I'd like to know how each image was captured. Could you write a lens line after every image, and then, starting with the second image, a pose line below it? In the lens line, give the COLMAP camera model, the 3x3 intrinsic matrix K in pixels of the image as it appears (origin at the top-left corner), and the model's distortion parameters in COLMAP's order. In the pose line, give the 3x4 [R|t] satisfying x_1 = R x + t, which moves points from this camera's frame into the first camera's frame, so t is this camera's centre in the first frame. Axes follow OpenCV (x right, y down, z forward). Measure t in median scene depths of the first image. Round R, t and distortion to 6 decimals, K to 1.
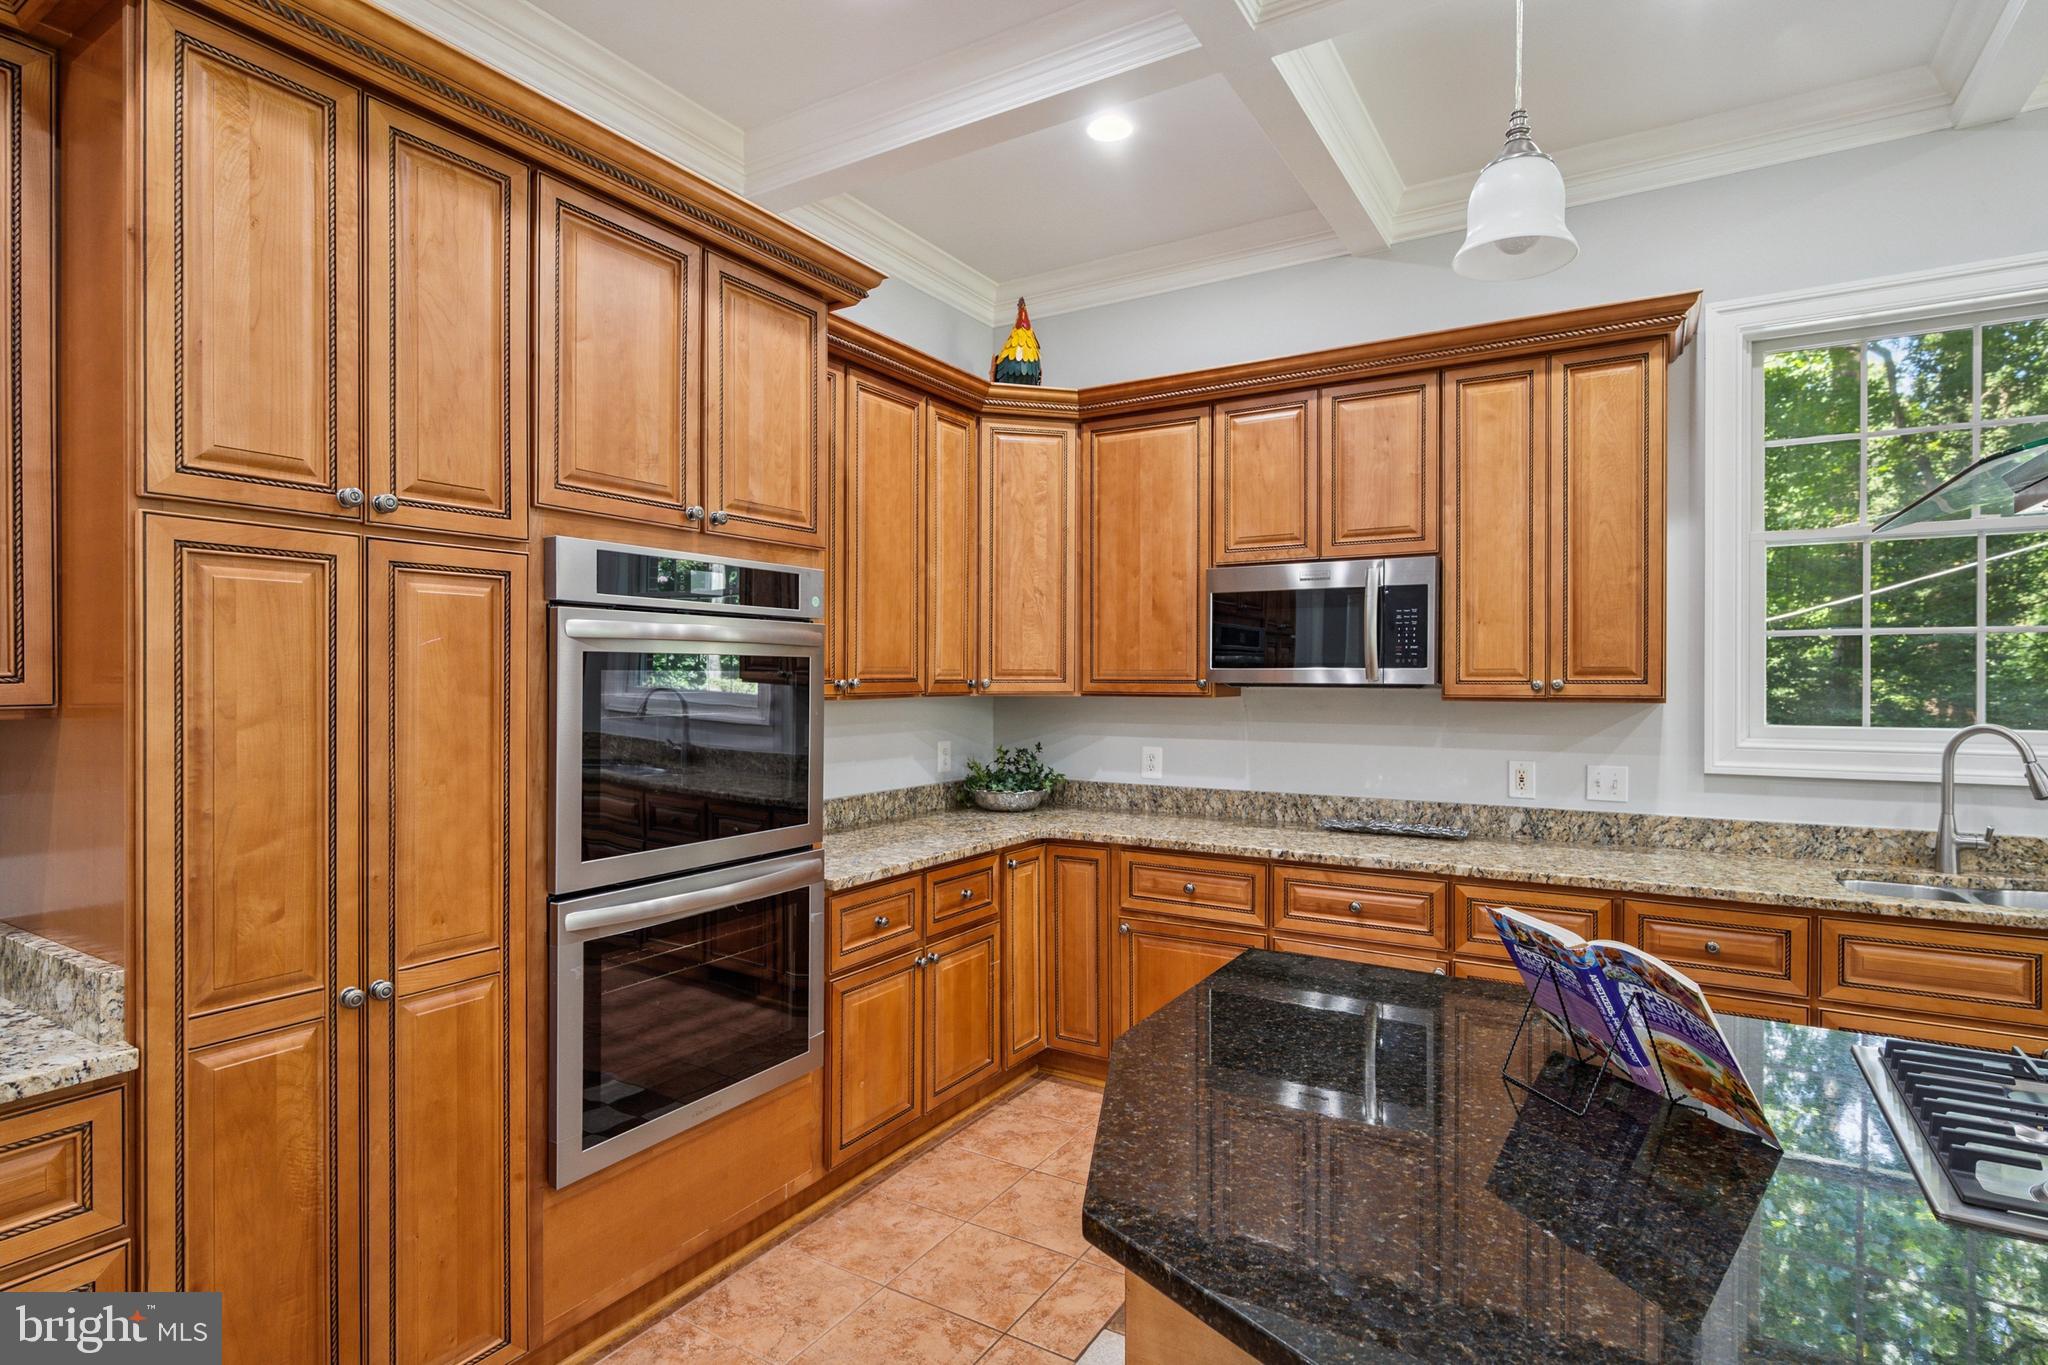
lens RADIAL K [[1034.7, 0, 1028.0], [0, 1034.7, 708.7], [0, 0, 1]] dist [0.000919, 0.000449]
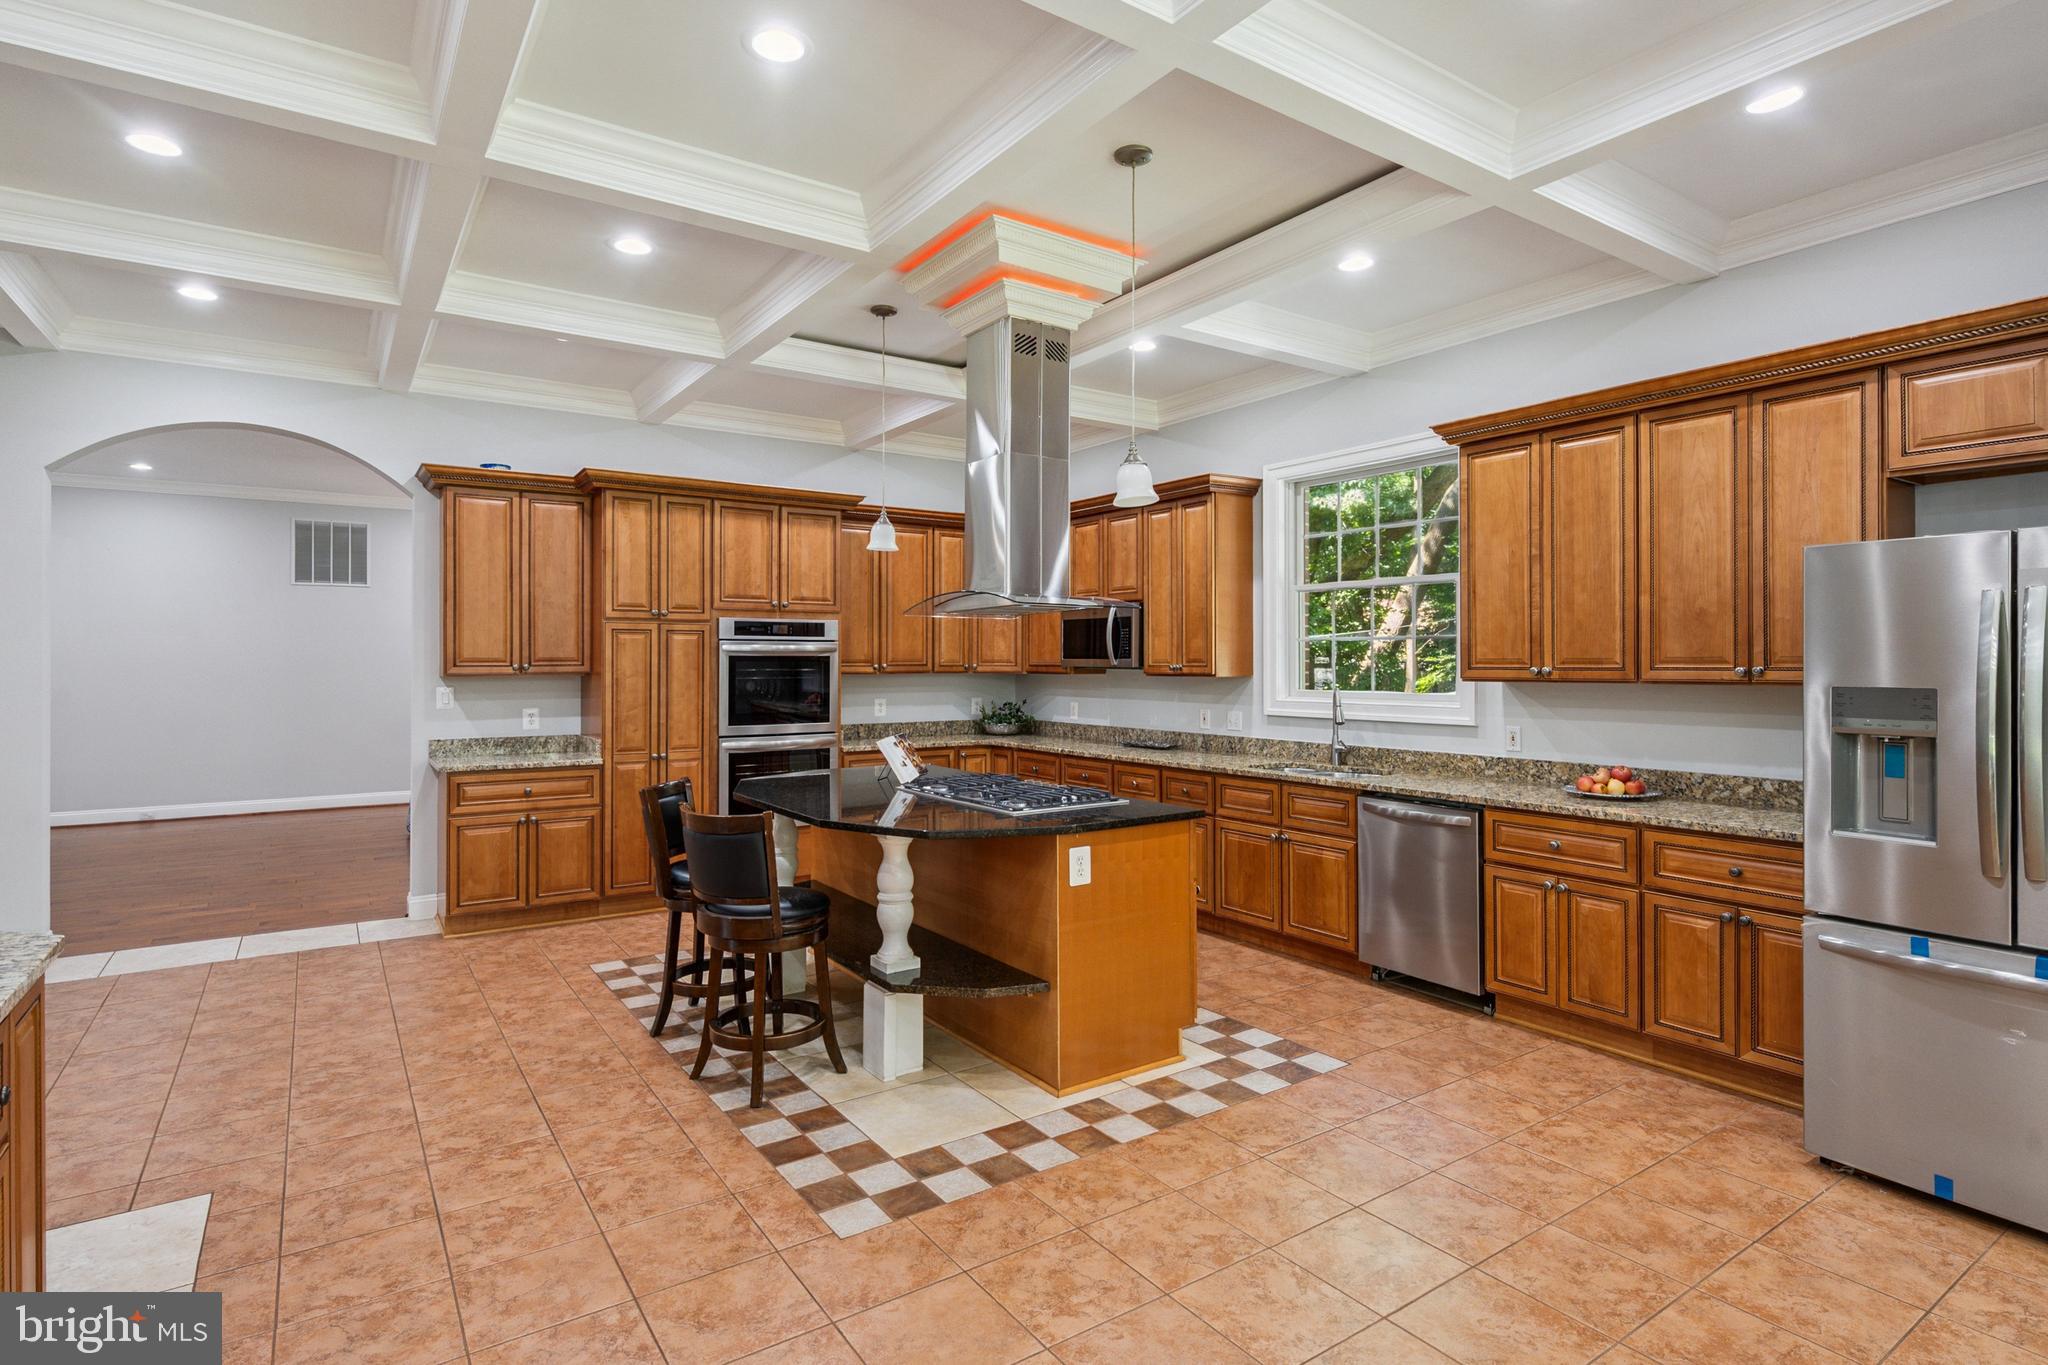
lens RADIAL K [[1034.7, 0, 1028.0], [0, 1034.7, 708.7], [0, 0, 1]] dist [0.000919, 0.000449]
pose [[0.910299, 0.016946, -0.413603, 1.560728], [-0.011094, 0.999802, 0.016549, 0.038059], [0.413802, -0.010476, 0.910307, -1.333682]]
